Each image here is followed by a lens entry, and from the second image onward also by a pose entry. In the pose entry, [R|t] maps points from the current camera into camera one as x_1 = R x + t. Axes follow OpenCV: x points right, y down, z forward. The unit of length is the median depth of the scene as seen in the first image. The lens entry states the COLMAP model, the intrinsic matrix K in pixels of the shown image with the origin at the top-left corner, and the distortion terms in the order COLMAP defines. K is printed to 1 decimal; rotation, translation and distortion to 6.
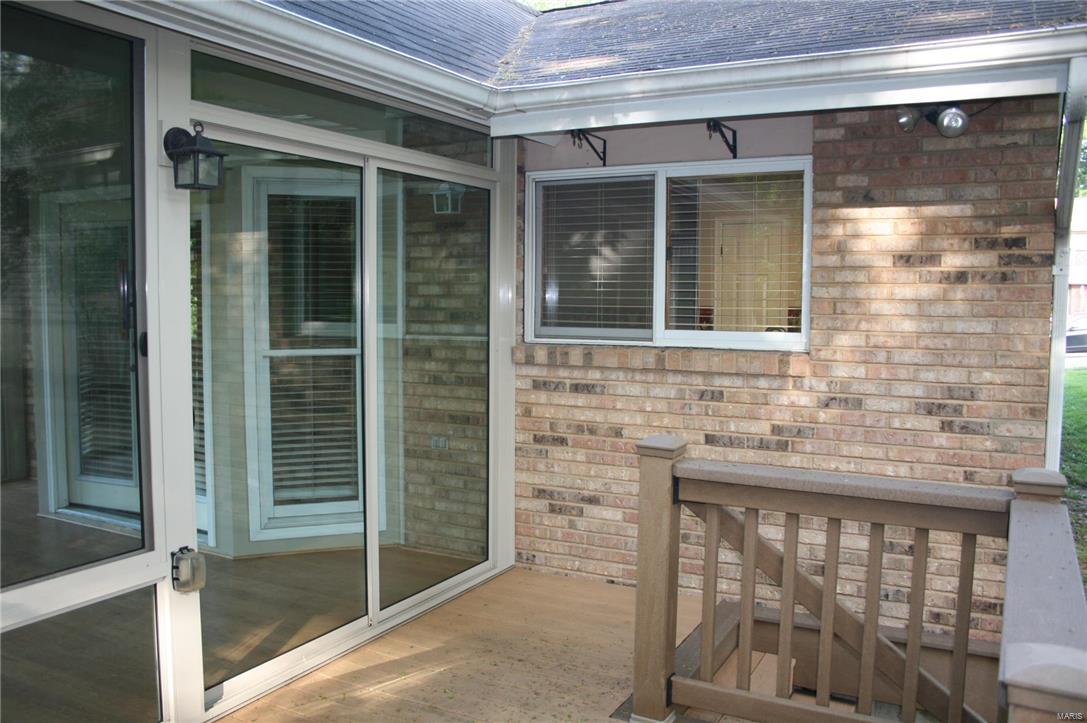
lens RADIAL K [[907.3, 0, 544.0], [0, 907.3, 363.6], [0, 0, 1]] dist [-0.146672, 0.116131]
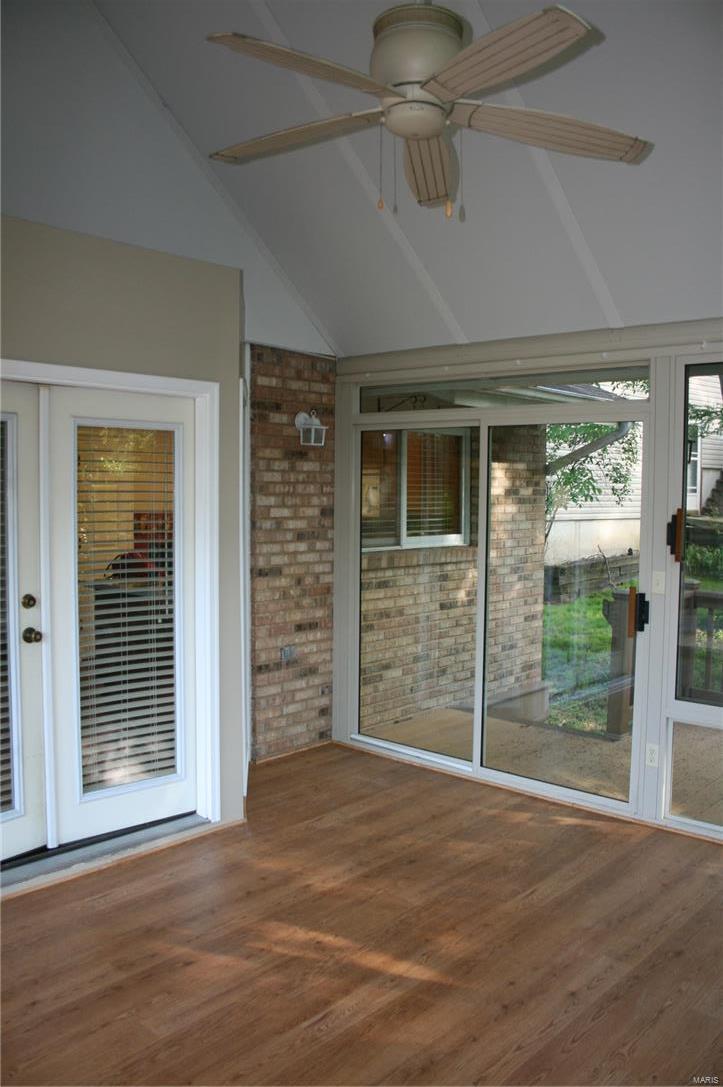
lens RADIAL K [[907.3, 0, 361.4], [0, 907.3, 545.3], [0, 0, 1]] dist [-0.146672, 0.116131]
pose [[0.241653, -0.063917, 0.968255, -1.248227], [0.059746, 0.996915, 0.050897, -0.099473], [-0.968522, 0.045550, 0.244726, 0.698789]]
